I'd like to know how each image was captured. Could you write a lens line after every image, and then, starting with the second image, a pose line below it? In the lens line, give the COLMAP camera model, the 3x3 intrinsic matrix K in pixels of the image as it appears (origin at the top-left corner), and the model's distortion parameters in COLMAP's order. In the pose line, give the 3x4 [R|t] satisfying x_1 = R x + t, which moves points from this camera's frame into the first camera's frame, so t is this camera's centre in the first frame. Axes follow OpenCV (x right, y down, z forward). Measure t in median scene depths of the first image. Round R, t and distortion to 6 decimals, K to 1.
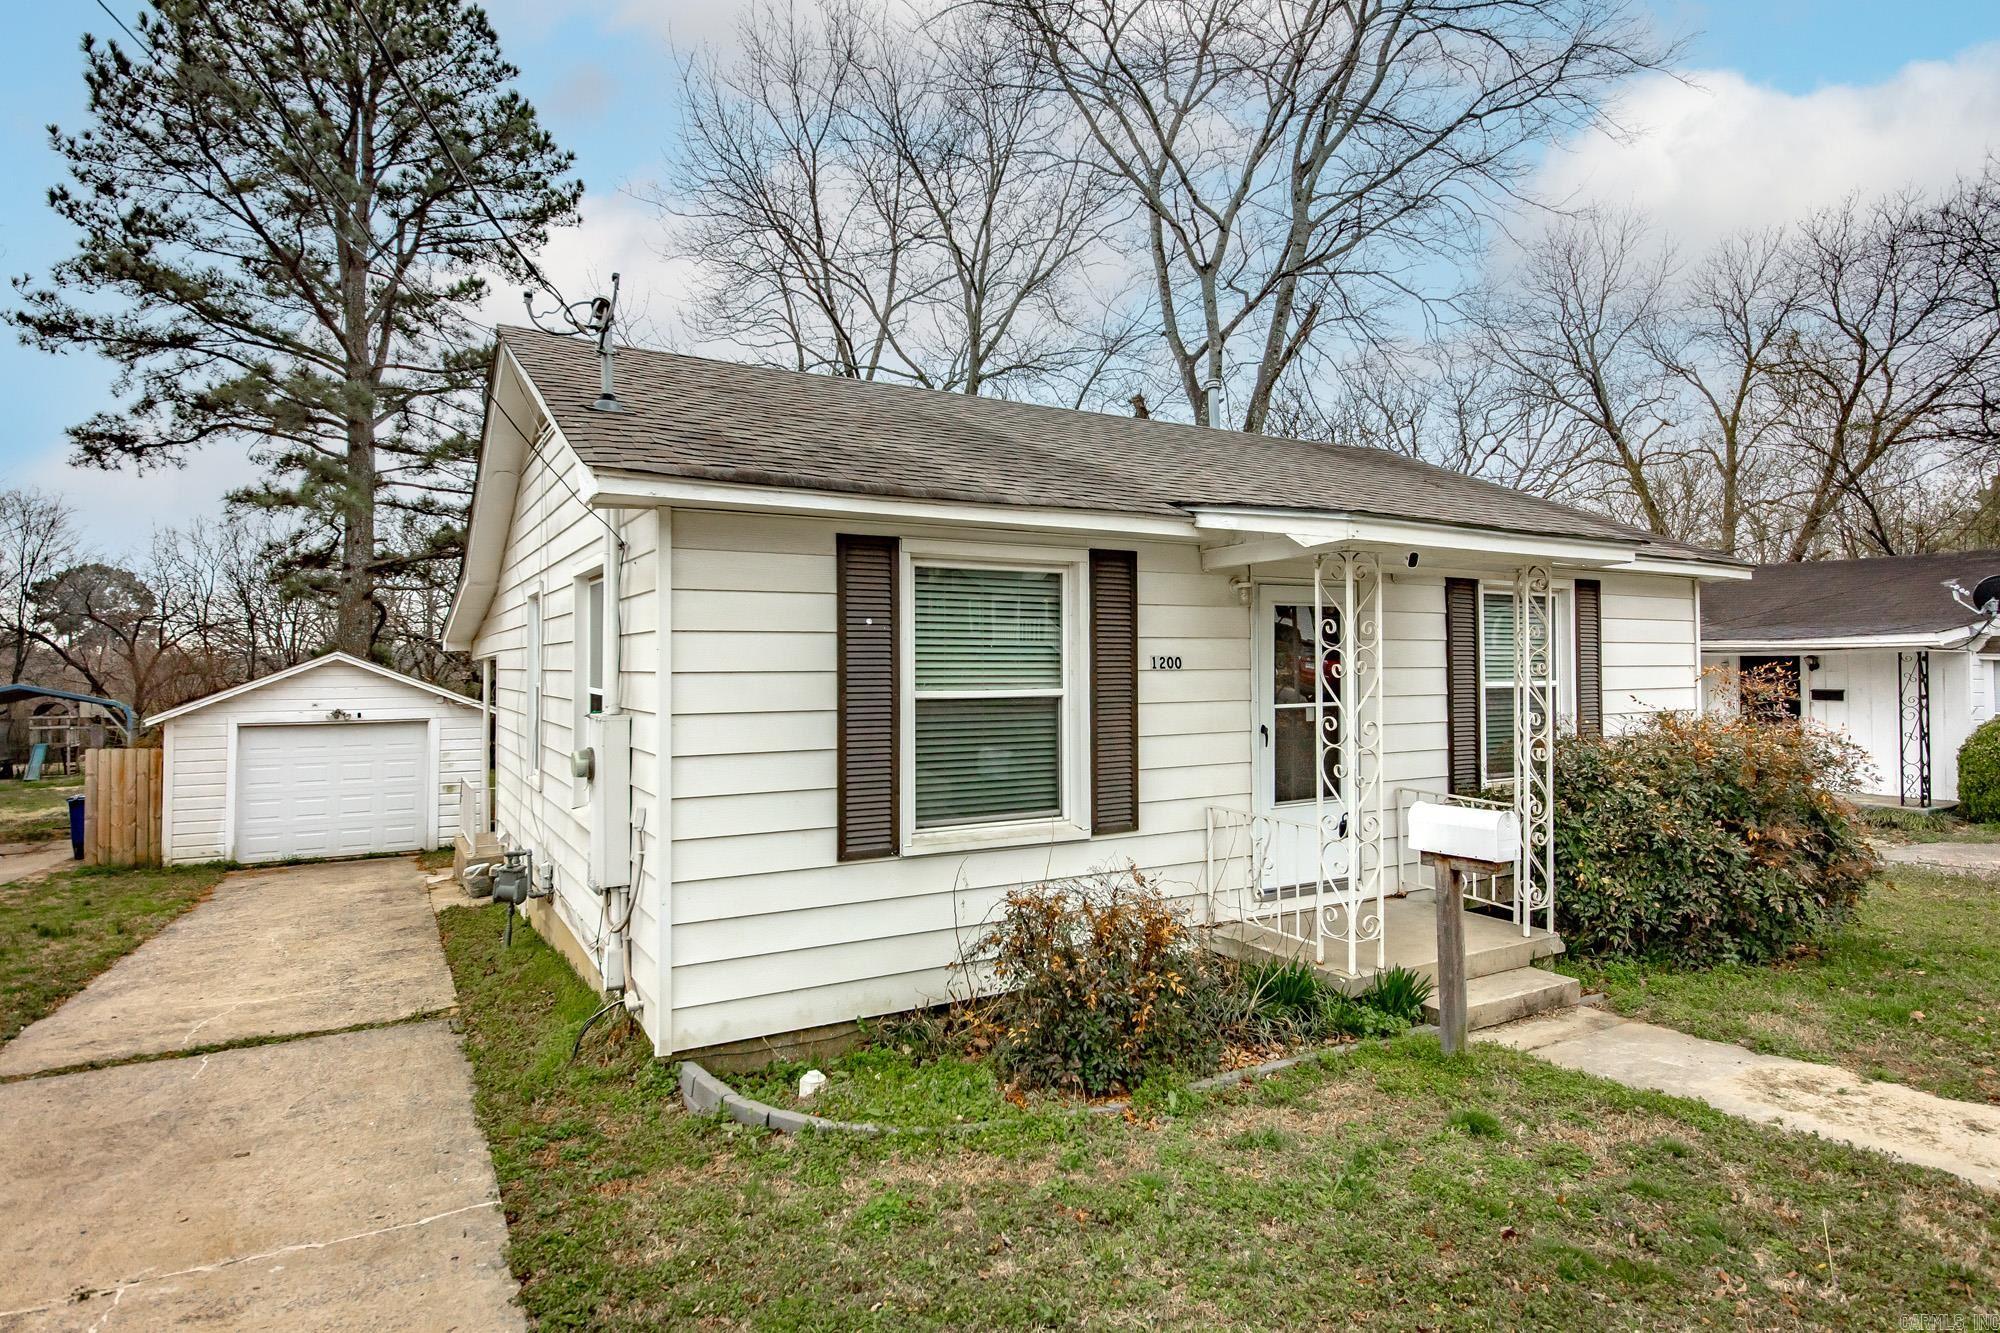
lens RADIAL K [[1076.5, 0, 1025.7], [0, 1076.5, 658.3], [0, 0, 1]] dist [-0.003036, -0.000521]
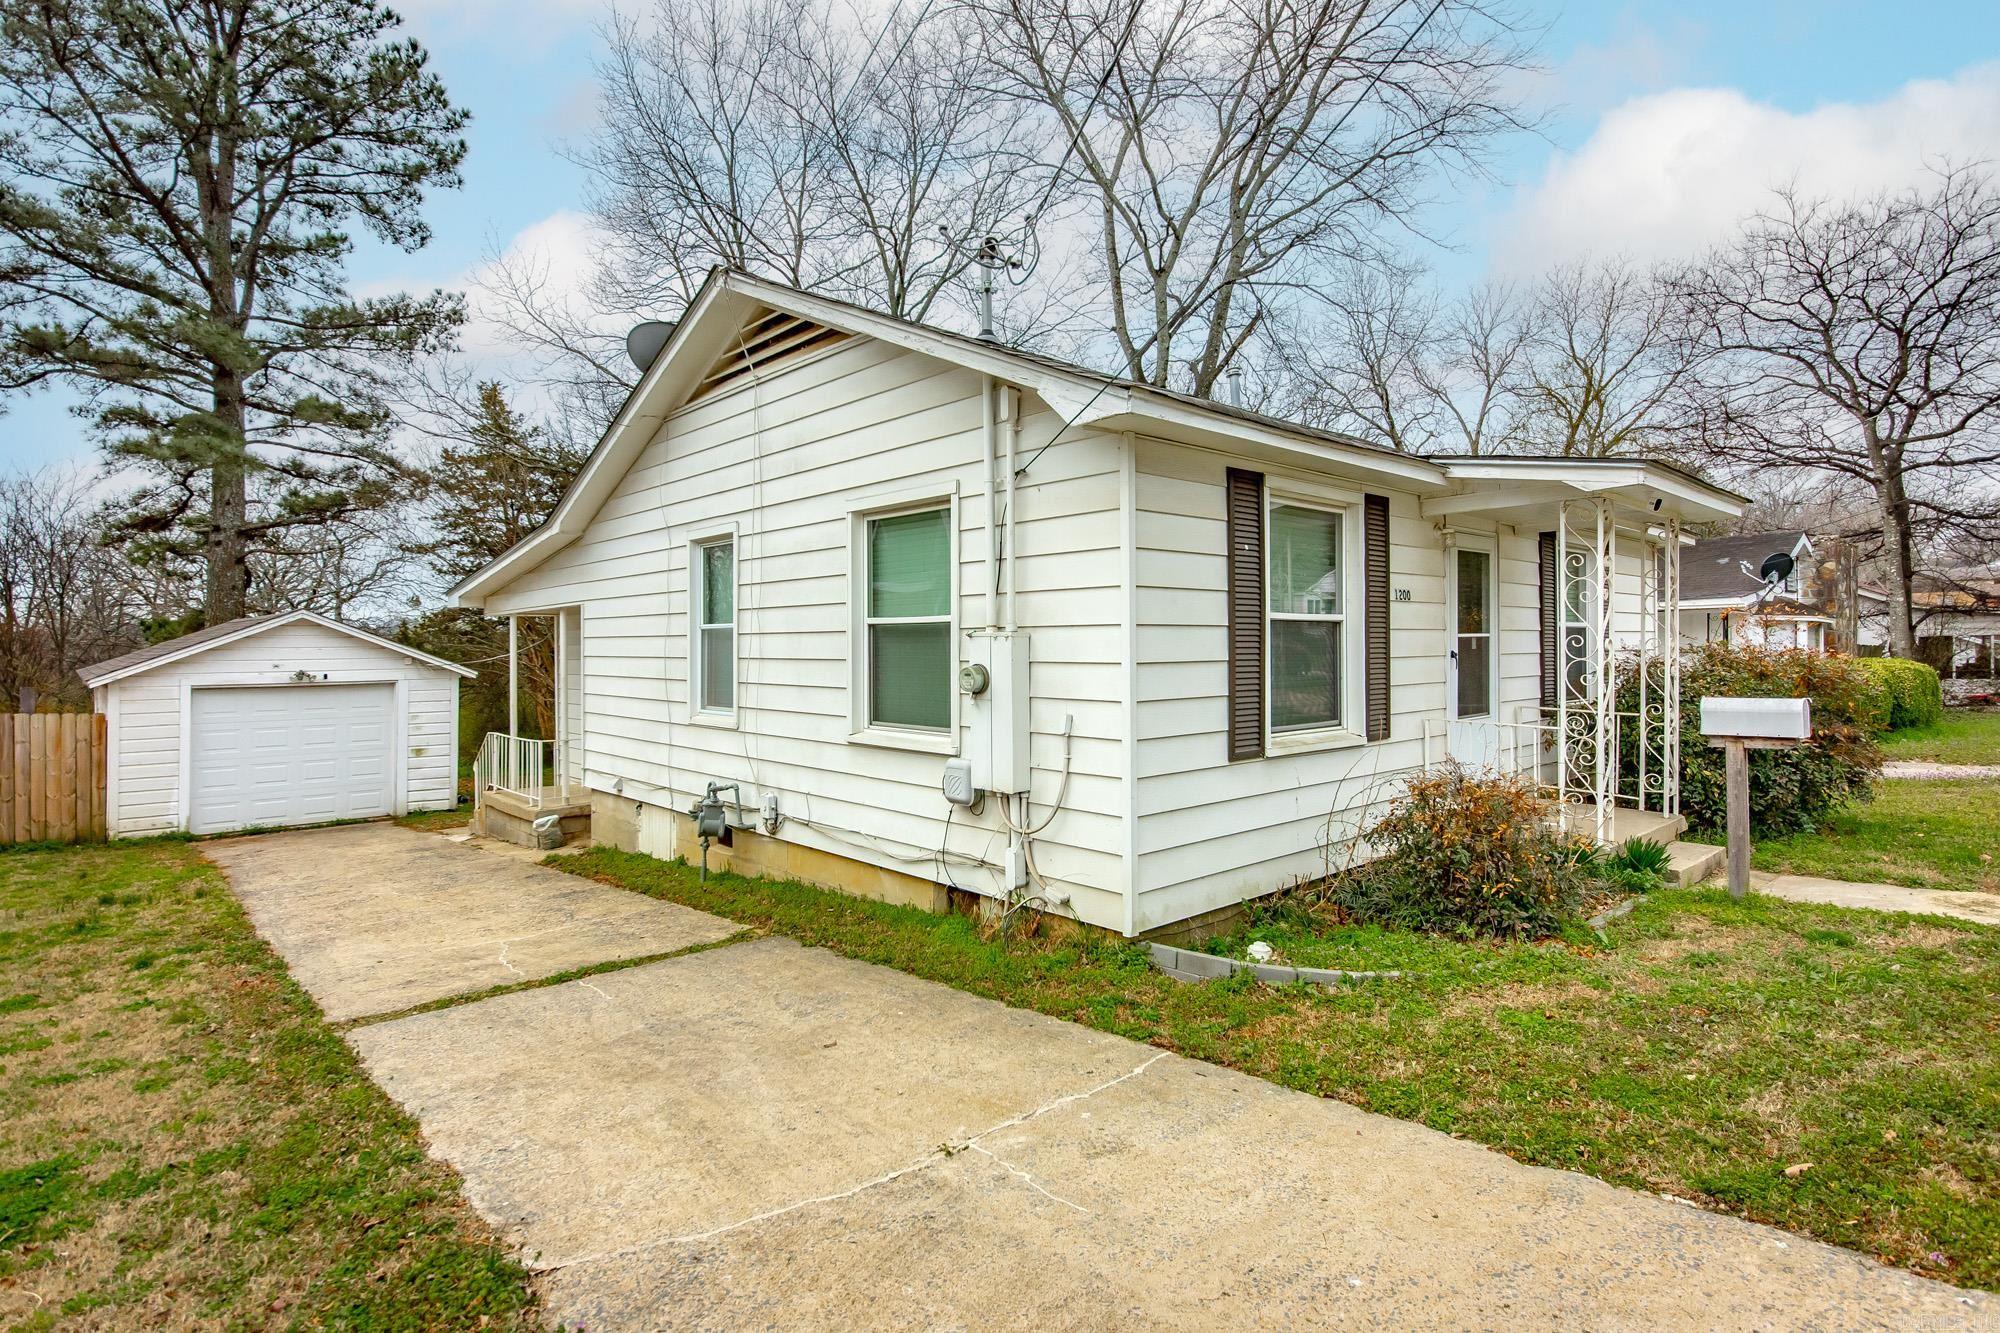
lens RADIAL K [[991.4, 0, 1001.1], [0, 991.4, 657.5], [0, 0, 1]] dist [-0.002375, 0.005156]
pose [[0.980383, -0.004789, 0.197043, -0.484065], [0.001288, 0.999839, 0.017896, 0.049705], [-0.197097, -0.017291, 0.980231, 0.032401]]
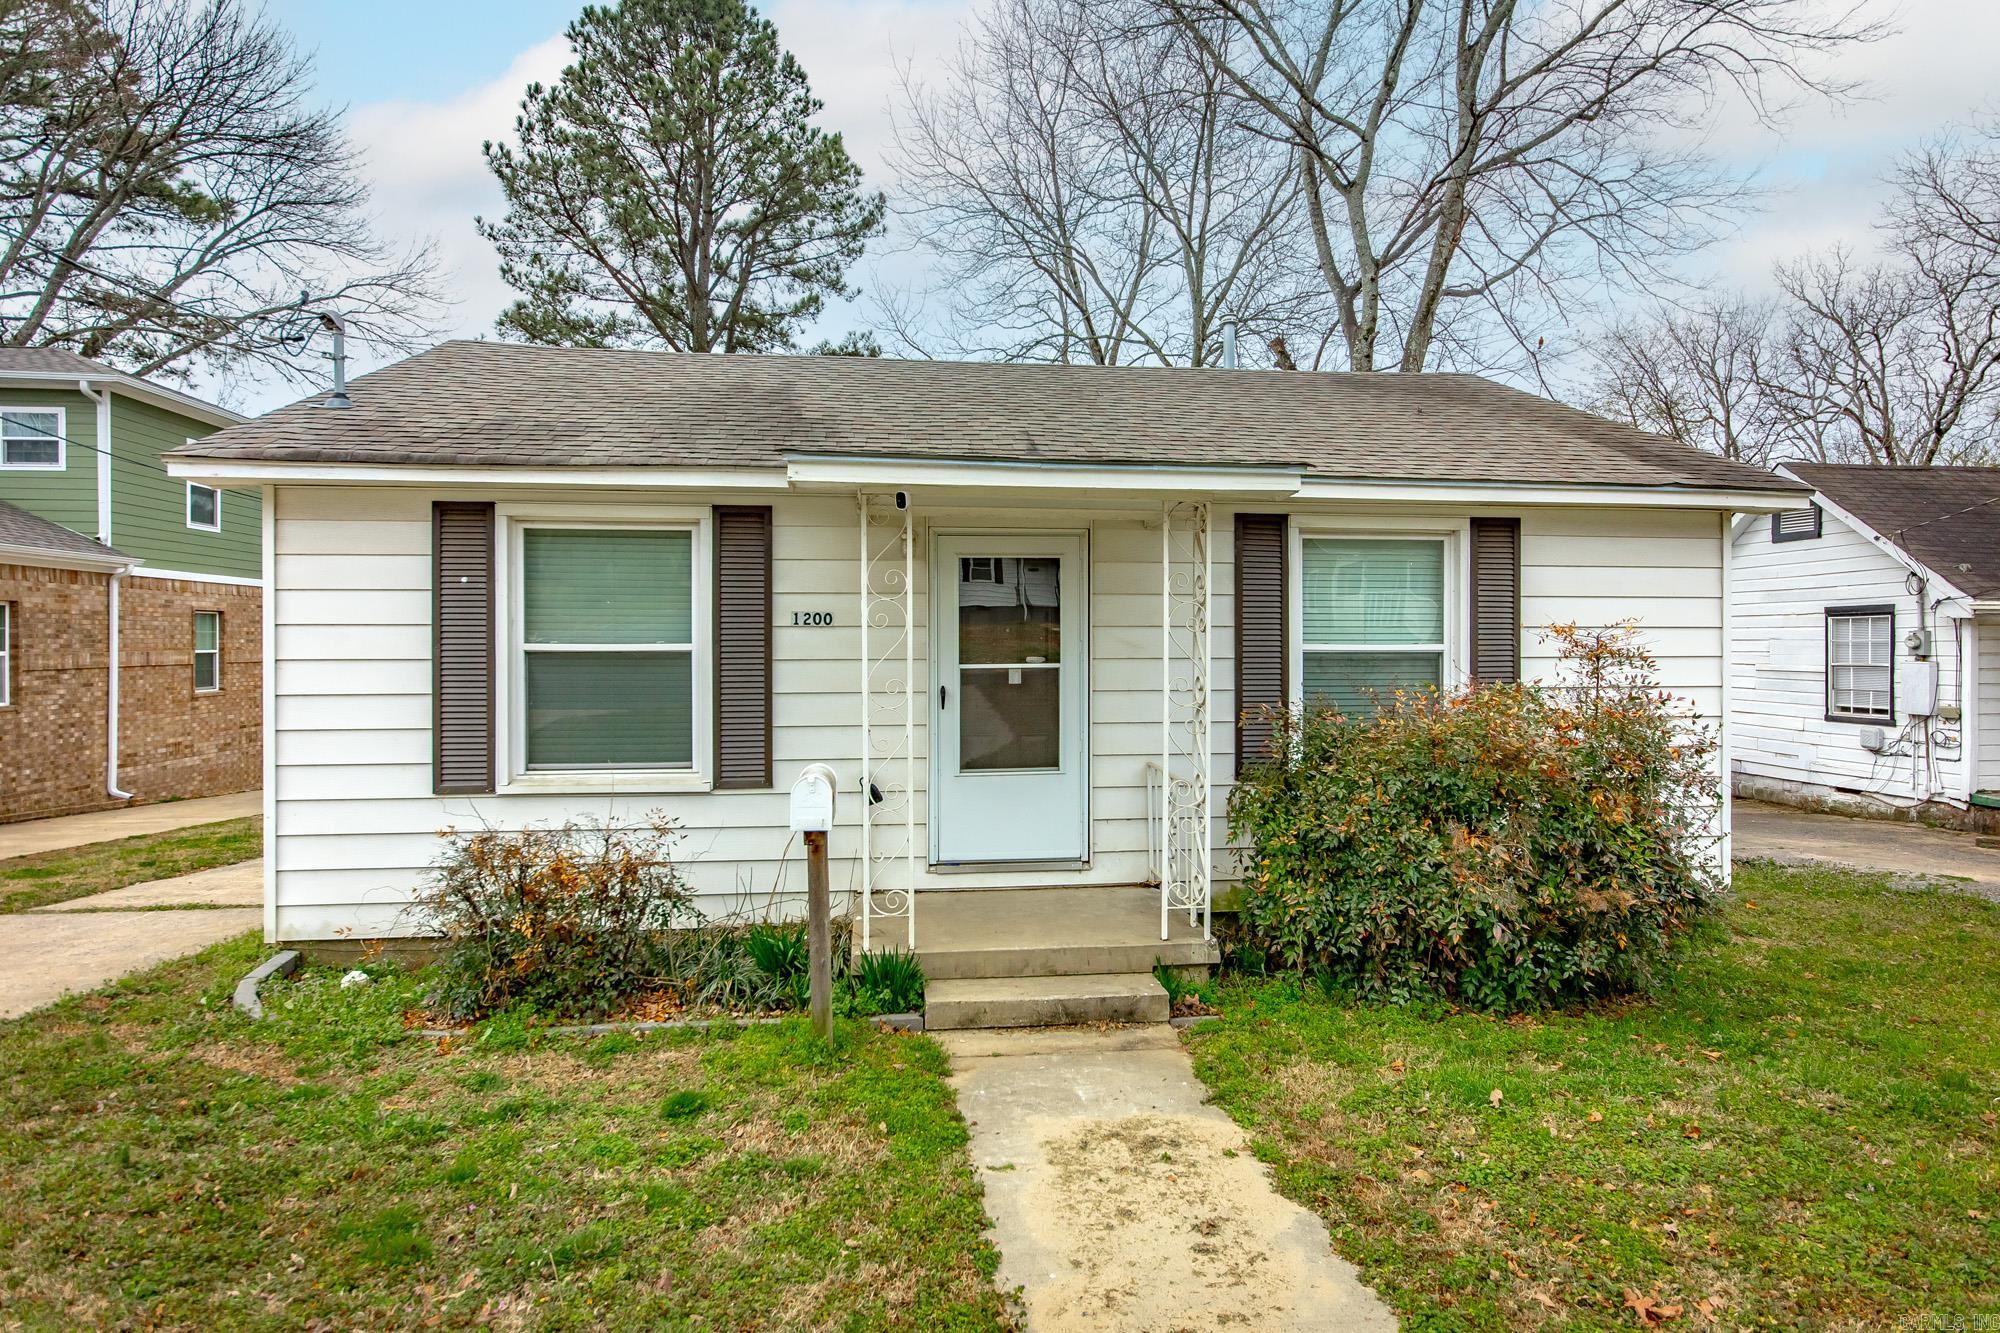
lens RADIAL K [[1076.5, 0, 1025.7], [0, 1076.5, 658.3], [0, 0, 1]] dist [-0.003036, -0.000521]
pose [[0.919906, 0.010506, -0.391998, 0.661279], [-0.001657, 0.999736, 0.022906, 0.016250], [0.392135, -0.020422, 0.919681, 0.169987]]
